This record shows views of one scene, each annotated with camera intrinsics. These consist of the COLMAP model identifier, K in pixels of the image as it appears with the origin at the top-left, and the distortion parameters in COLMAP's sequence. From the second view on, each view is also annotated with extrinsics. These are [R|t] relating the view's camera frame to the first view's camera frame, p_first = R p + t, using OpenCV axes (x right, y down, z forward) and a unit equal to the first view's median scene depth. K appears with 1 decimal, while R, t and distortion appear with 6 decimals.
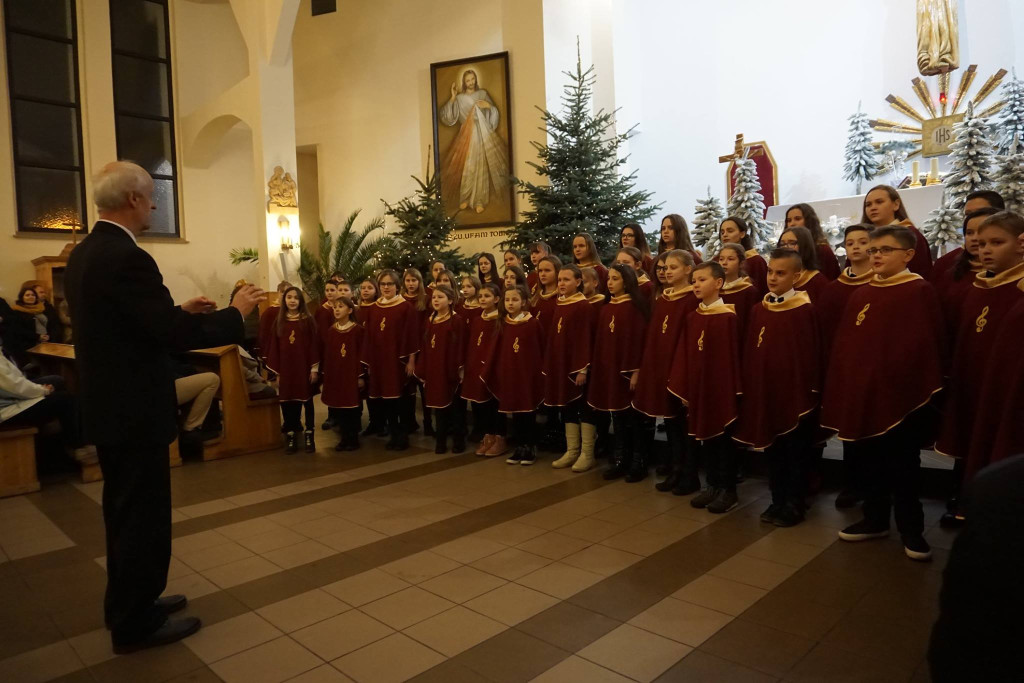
lens RADIAL K [[685.2, 0, 509.5], [0, 685.2, 340.3], [0, 0, 1]] dist [-0.040376, 0.030020]
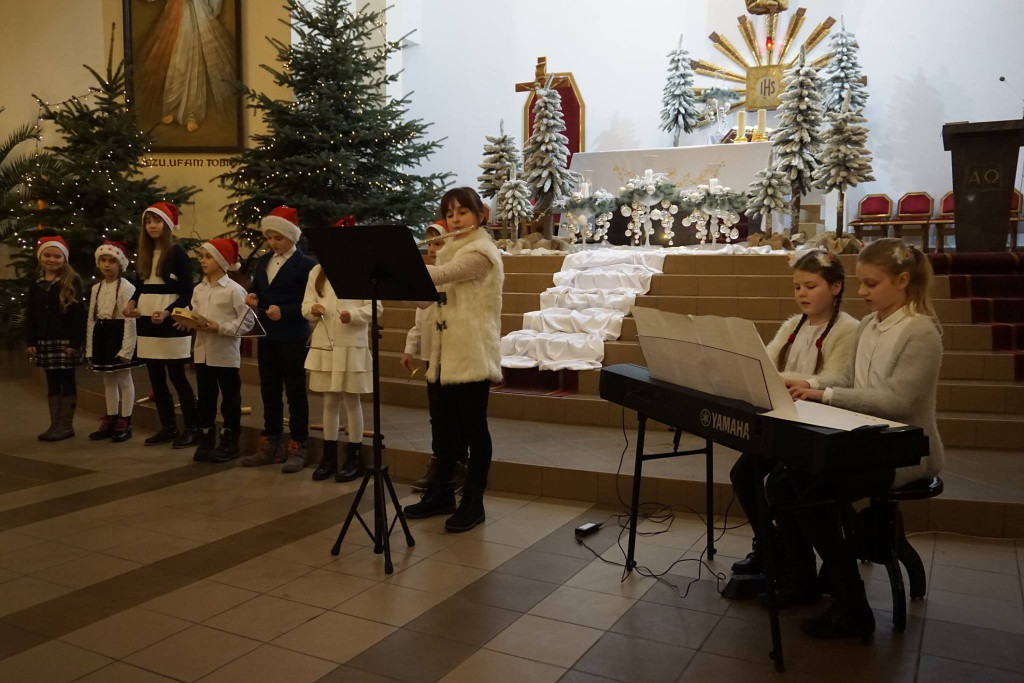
lens RADIAL K [[871.6, 0, 507.5], [0, 871.6, 341.0], [0, 0, 1]] dist [-0.012731, 0.023595]
pose [[0.955820, 0.021264, 0.293184, 0.011288], [-0.029821, 0.999249, 0.024746, -0.000154], [-0.292437, -0.032395, 0.955736, 0.036603]]
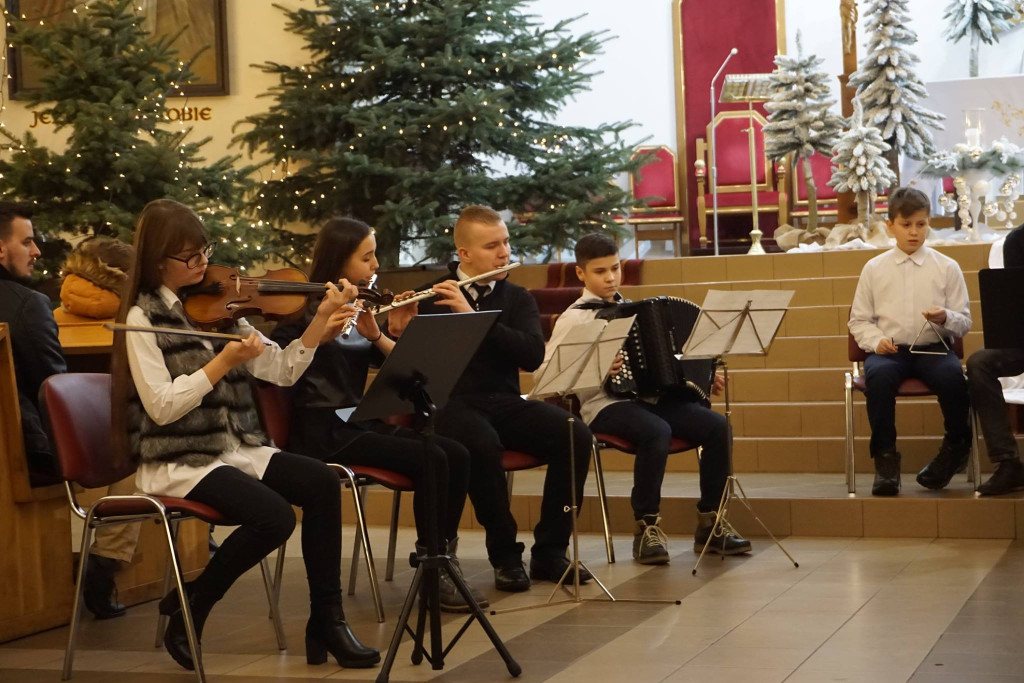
lens RADIAL K [[1908.2, 0, 510.6], [0, 1908.2, 349.6], [0, 0, 1]] dist [-0.025184, 0.225486]
pose [[0.903613, 0.003256, 0.428336, -0.370191], [0.020487, 0.998498, -0.050808, 0.044612], [-0.427859, 0.054686, 0.902190, -0.064793]]
